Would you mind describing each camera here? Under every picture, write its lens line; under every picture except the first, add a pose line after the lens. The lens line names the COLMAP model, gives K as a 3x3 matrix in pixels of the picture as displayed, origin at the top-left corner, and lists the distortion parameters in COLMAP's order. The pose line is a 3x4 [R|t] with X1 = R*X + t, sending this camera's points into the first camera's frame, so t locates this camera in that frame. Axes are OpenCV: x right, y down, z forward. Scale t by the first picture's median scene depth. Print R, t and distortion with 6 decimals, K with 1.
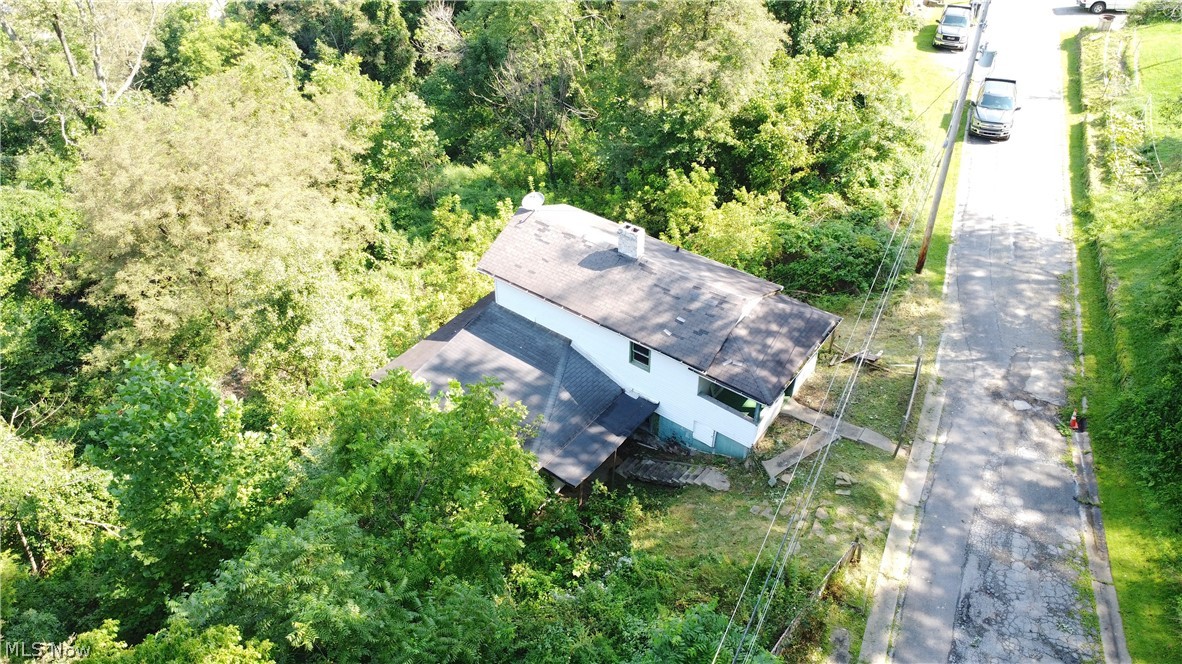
lens RADIAL K [[882.3, 0, 589.0], [0, 882.3, 333.6], [0, 0, 1]] dist [0.005173, -0.007571]
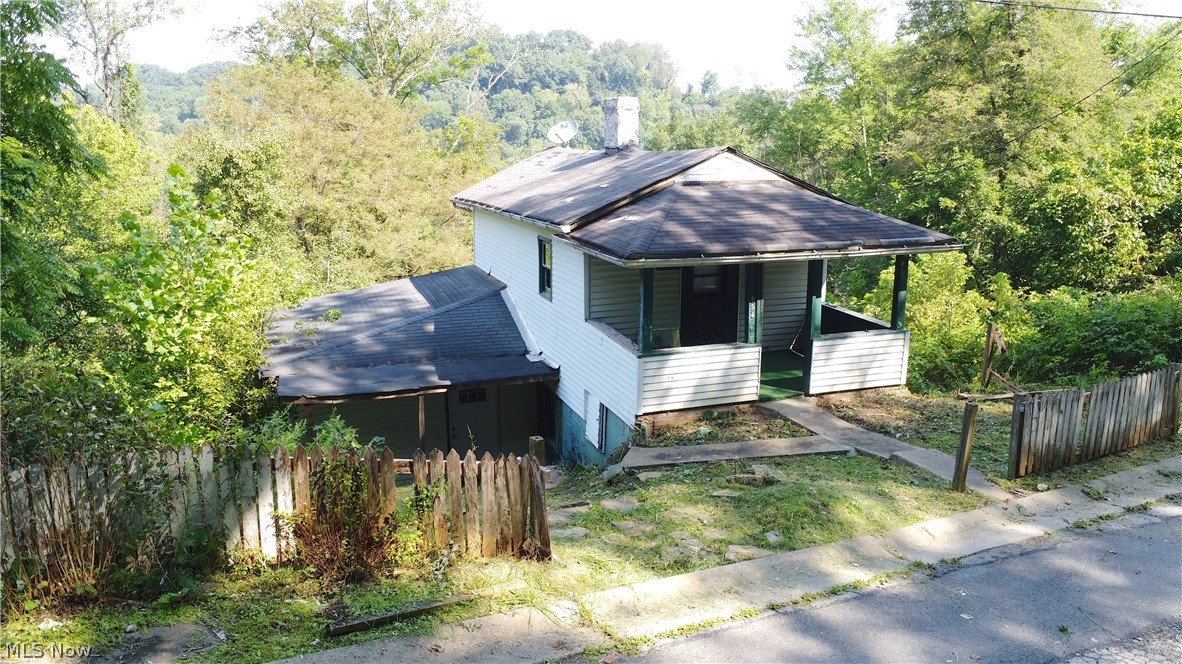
lens RADIAL K [[882.3, 0, 592.8], [0, 882.3, 334.6], [0, 0, 1]] dist [0.005173, -0.007571]
pose [[0.833968, 0.117614, -0.539133, 0.353818], [-0.342961, 0.875876, -0.339440, 0.219073], [0.432291, 0.467983, 0.770789, 0.575615]]
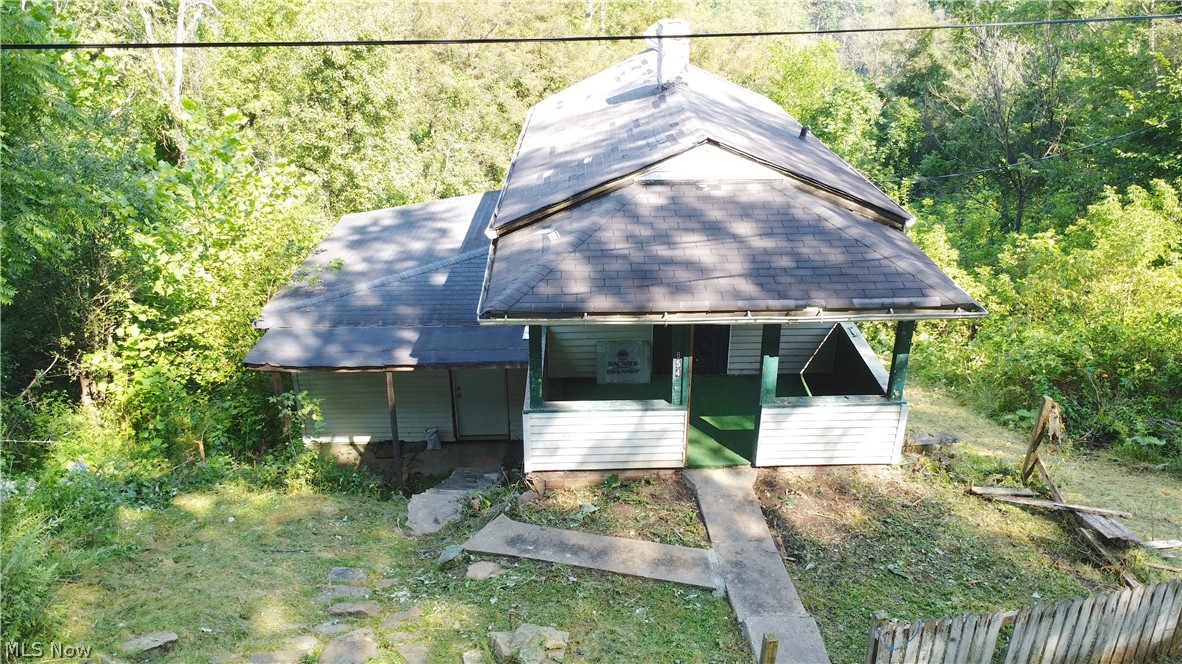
lens RADIAL K [[882.3, 0, 593.3], [0, 882.3, 334.4], [0, 0, 1]] dist [0.005173, -0.007571]
pose [[0.615986, 0.325201, -0.717500, 0.406146], [-0.488762, 0.872077, -0.024349, 0.063141], [0.617797, 0.365685, 0.696133, 0.659708]]
